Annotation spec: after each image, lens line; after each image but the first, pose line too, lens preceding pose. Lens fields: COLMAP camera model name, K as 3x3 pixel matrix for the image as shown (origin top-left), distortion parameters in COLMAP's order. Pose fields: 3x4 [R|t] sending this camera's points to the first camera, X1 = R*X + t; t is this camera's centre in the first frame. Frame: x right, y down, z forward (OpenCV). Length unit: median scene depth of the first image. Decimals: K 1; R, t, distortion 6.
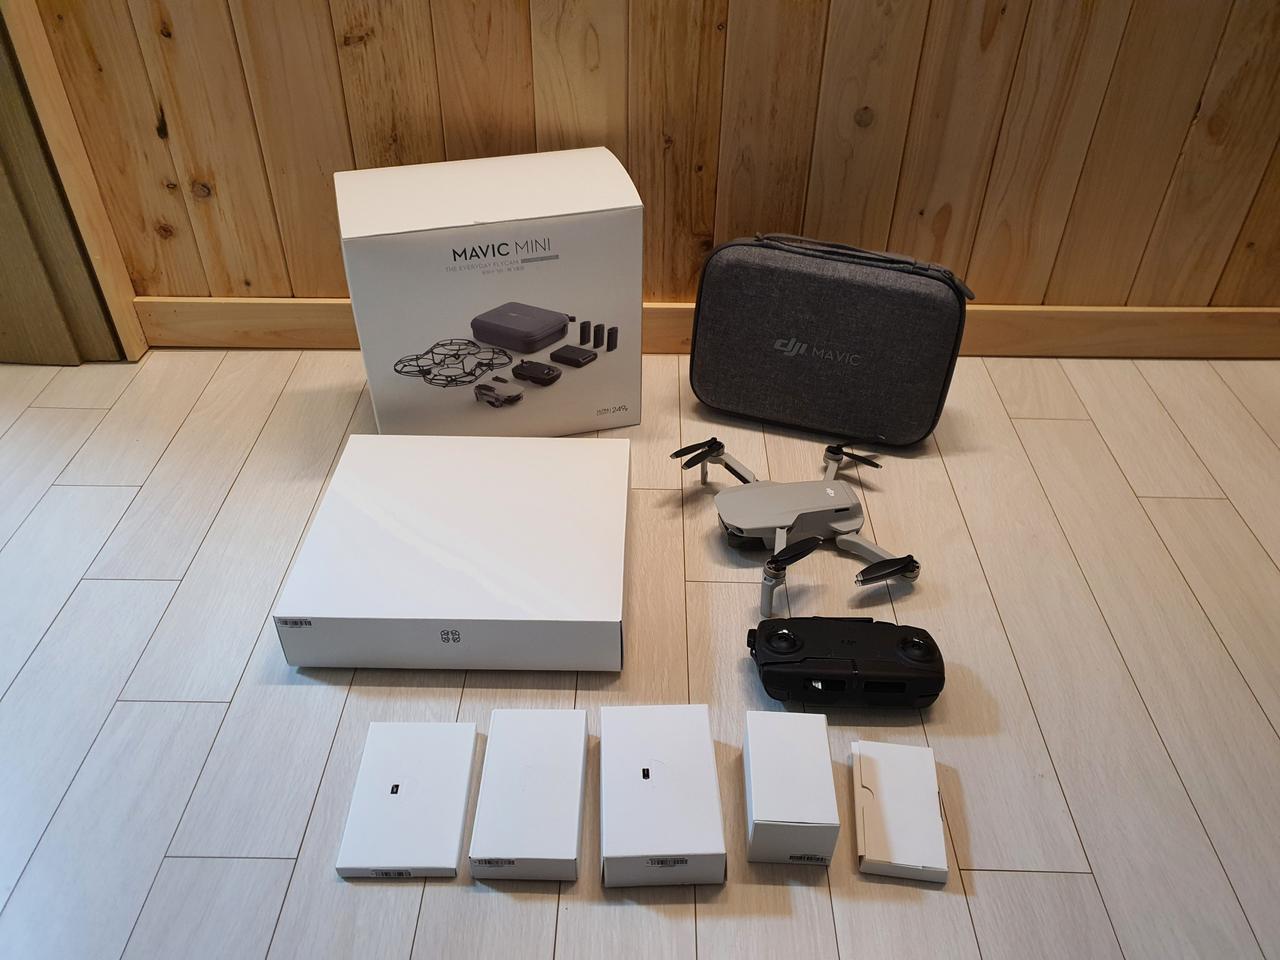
lens RADIAL K [[974.9, 0, 627.5], [0, 974.9, 484.0], [0, 0, 1]] dist [-0.002226, 0.011987]
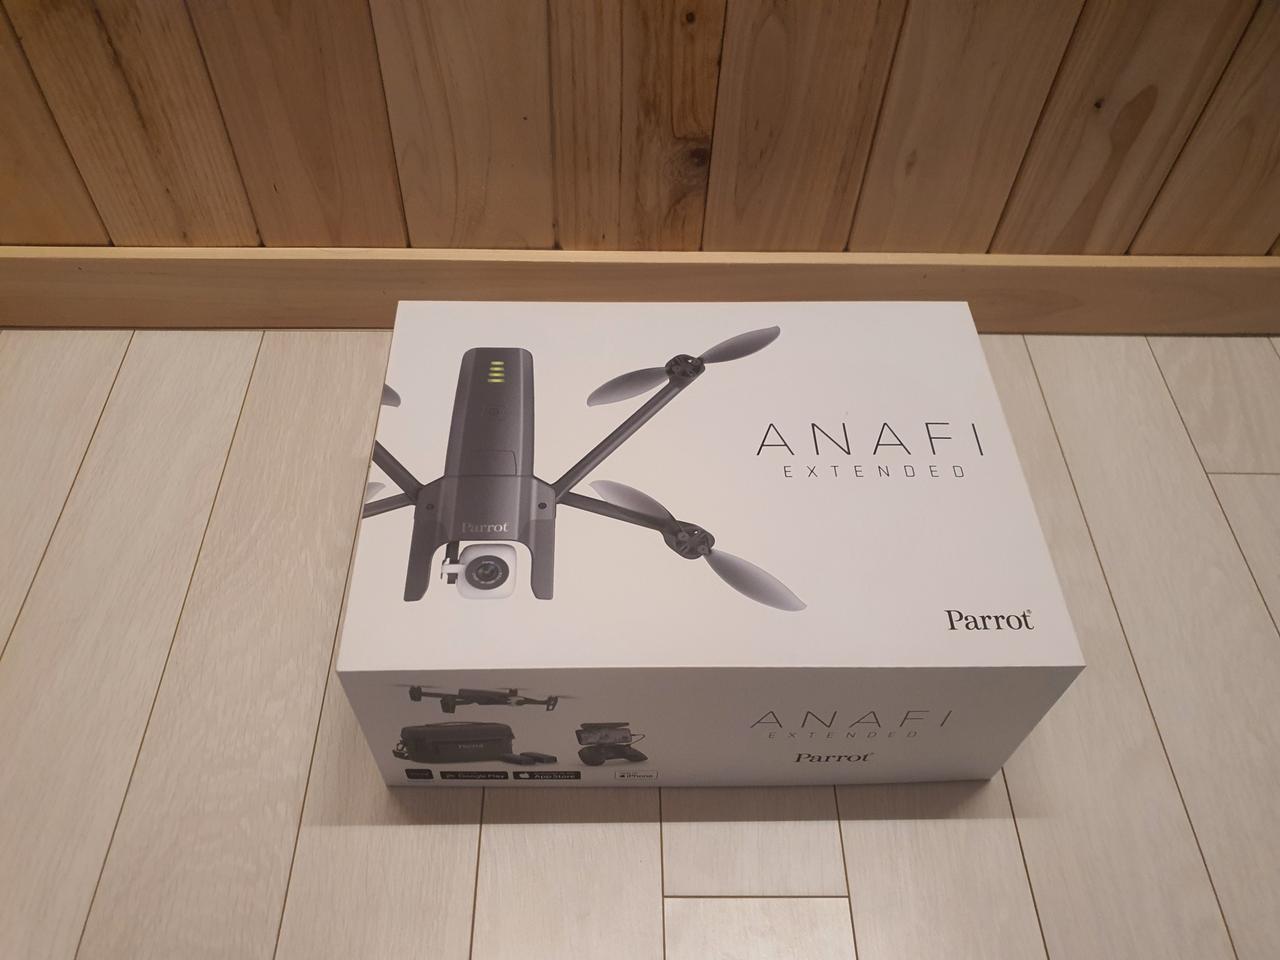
lens RADIAL K [[985.6, 0, 631.8], [0, 985.6, 483.4], [0, 0, 1]] dist [0.002506, 0.005283]
pose [[0.998971, -0.015067, 0.042777, 0.017832], [0.003938, 0.968457, 0.249149, -0.217607], [-0.045181, -0.248724, 0.967520, 0.442942]]
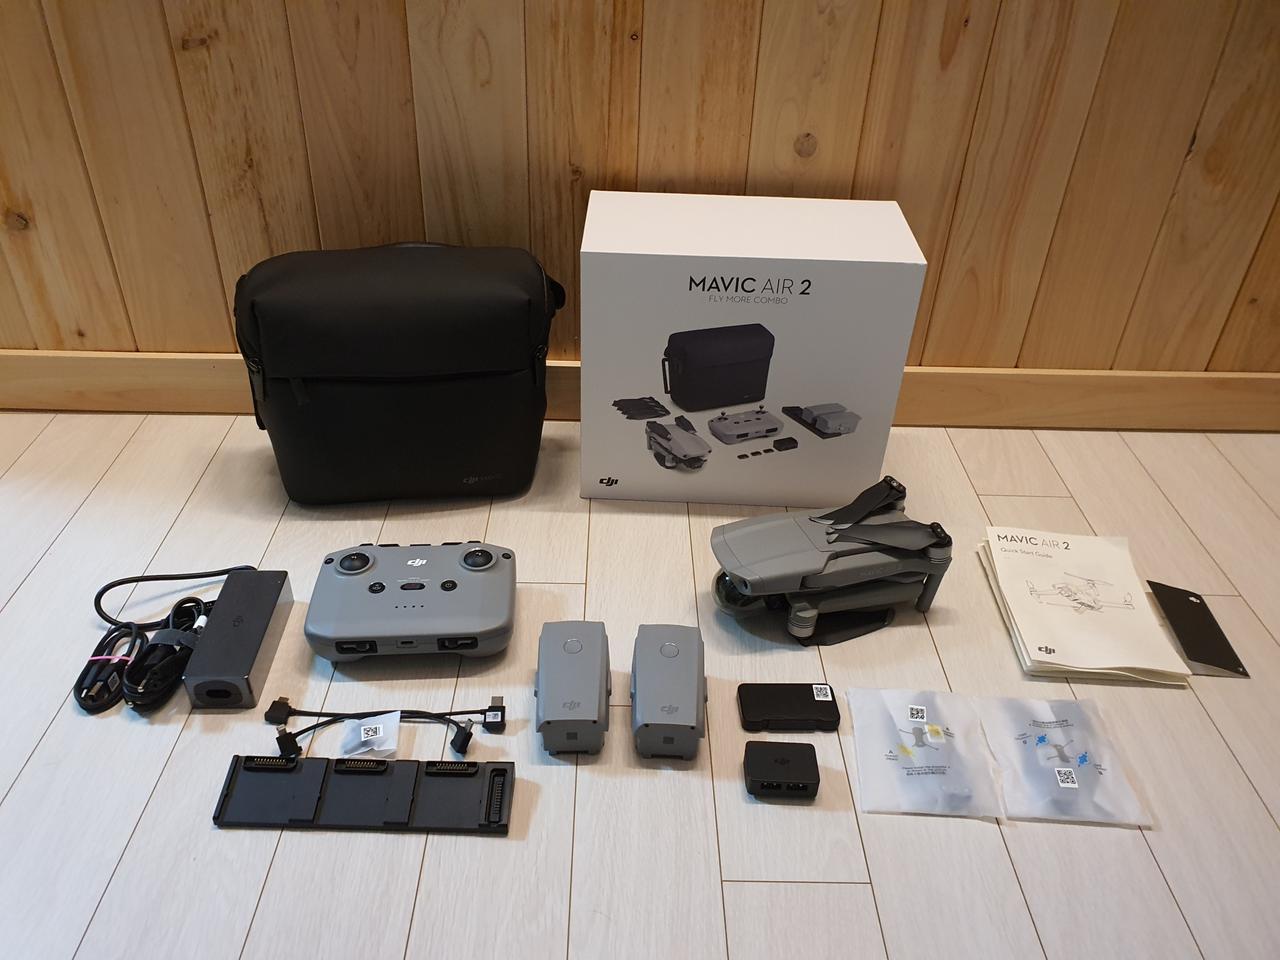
lens RADIAL K [[978.8, 0, 624.1], [0, 978.8, 496.2], [0, 0, 1]] dist [0.007452, 0.010670]
pose [[0.999556, 0.004561, 0.029455, 0.059037], [-0.002905, 0.998424, -0.056043, -0.022698], [-0.029664, 0.055932, 0.997994, 0.164134]]
